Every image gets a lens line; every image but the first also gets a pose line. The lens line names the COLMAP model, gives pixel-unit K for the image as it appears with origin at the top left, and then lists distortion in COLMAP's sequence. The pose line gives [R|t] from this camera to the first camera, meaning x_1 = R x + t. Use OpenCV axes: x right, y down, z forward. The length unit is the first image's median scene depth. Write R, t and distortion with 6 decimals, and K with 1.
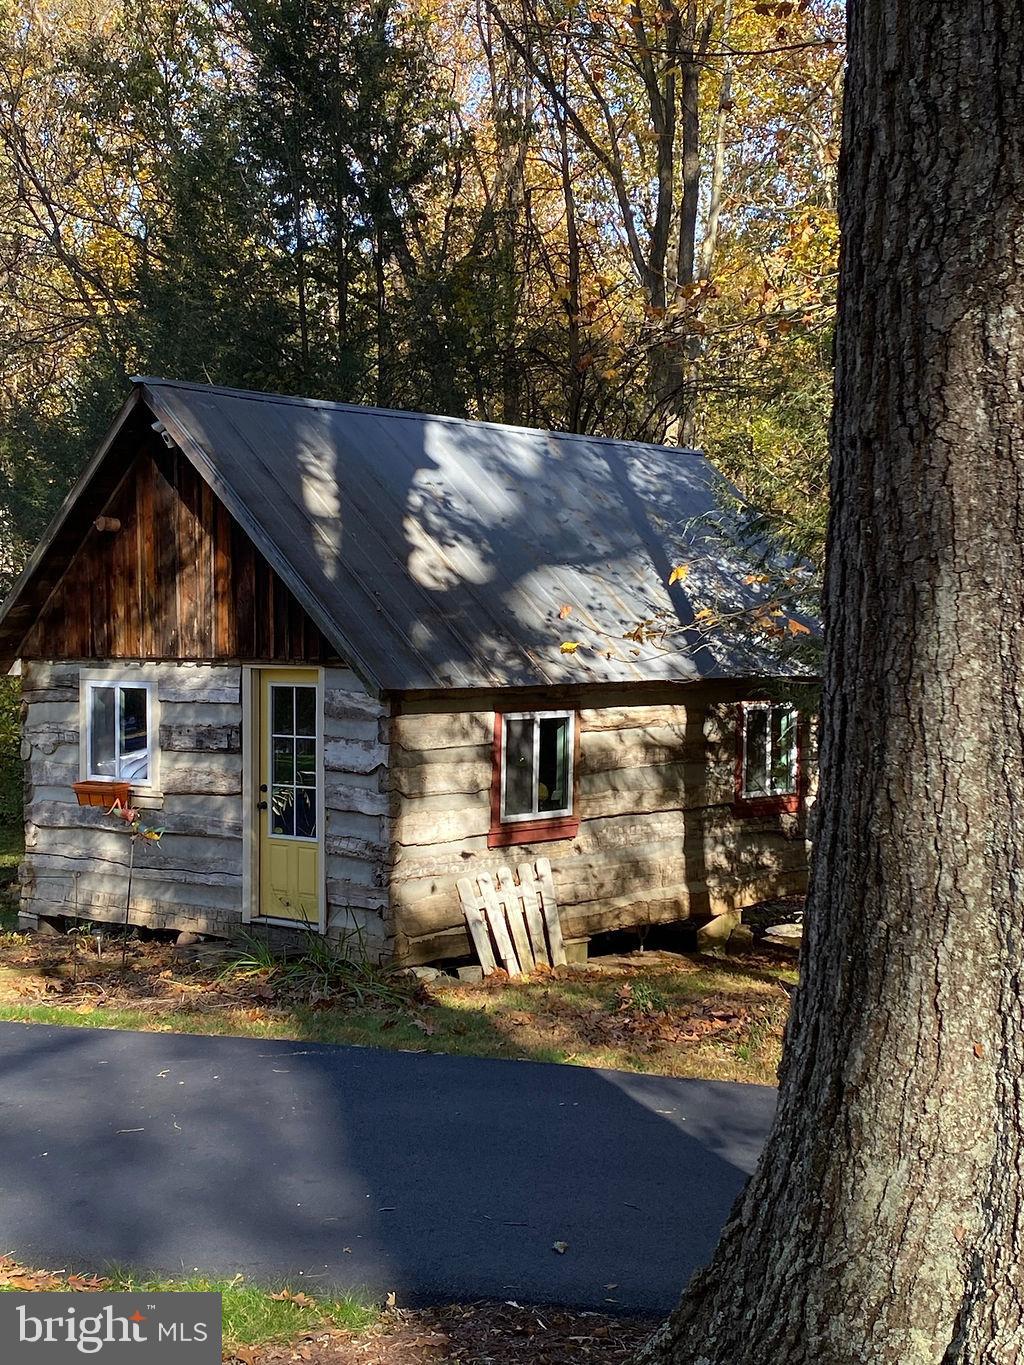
lens RADIAL K [[1867.5, 0, 511.7], [0, 1867.5, 683.0], [0, 0, 1]] dist [-0.003230, 0.000000]
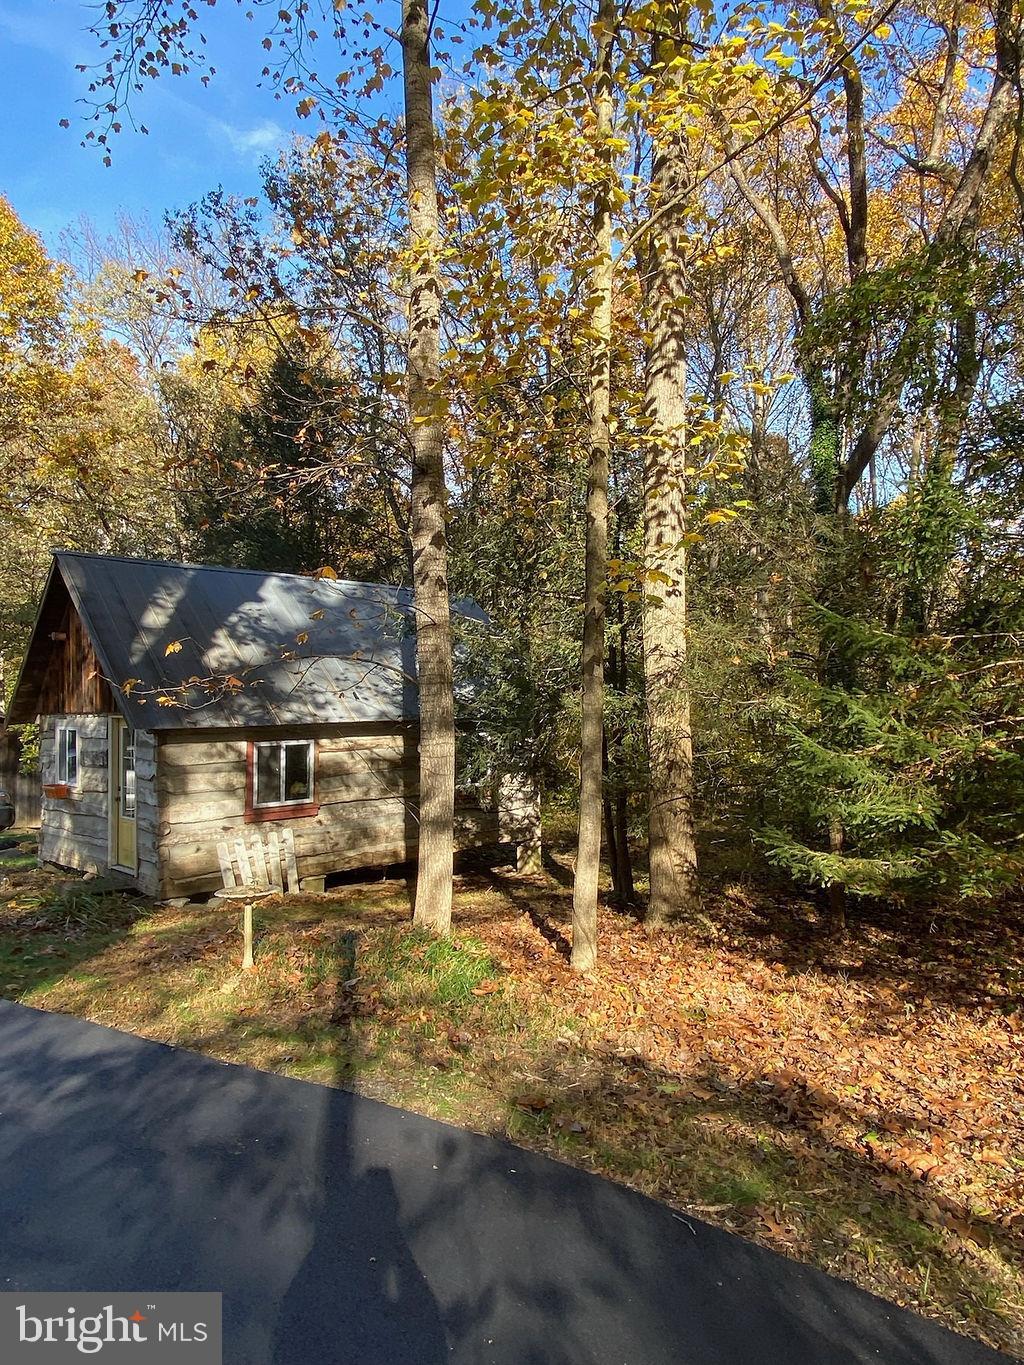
lens RADIAL K [[874.0, 0, 512.5], [0, 874.0, 681.0], [0, 0, 1]] dist [-0.005709, -0.000864]
pose [[0.997549, -0.018021, -0.067612, 0.267961], [0.014598, 0.998603, -0.050788, 0.004188], [0.068433, 0.049676, 0.996418, 0.223927]]
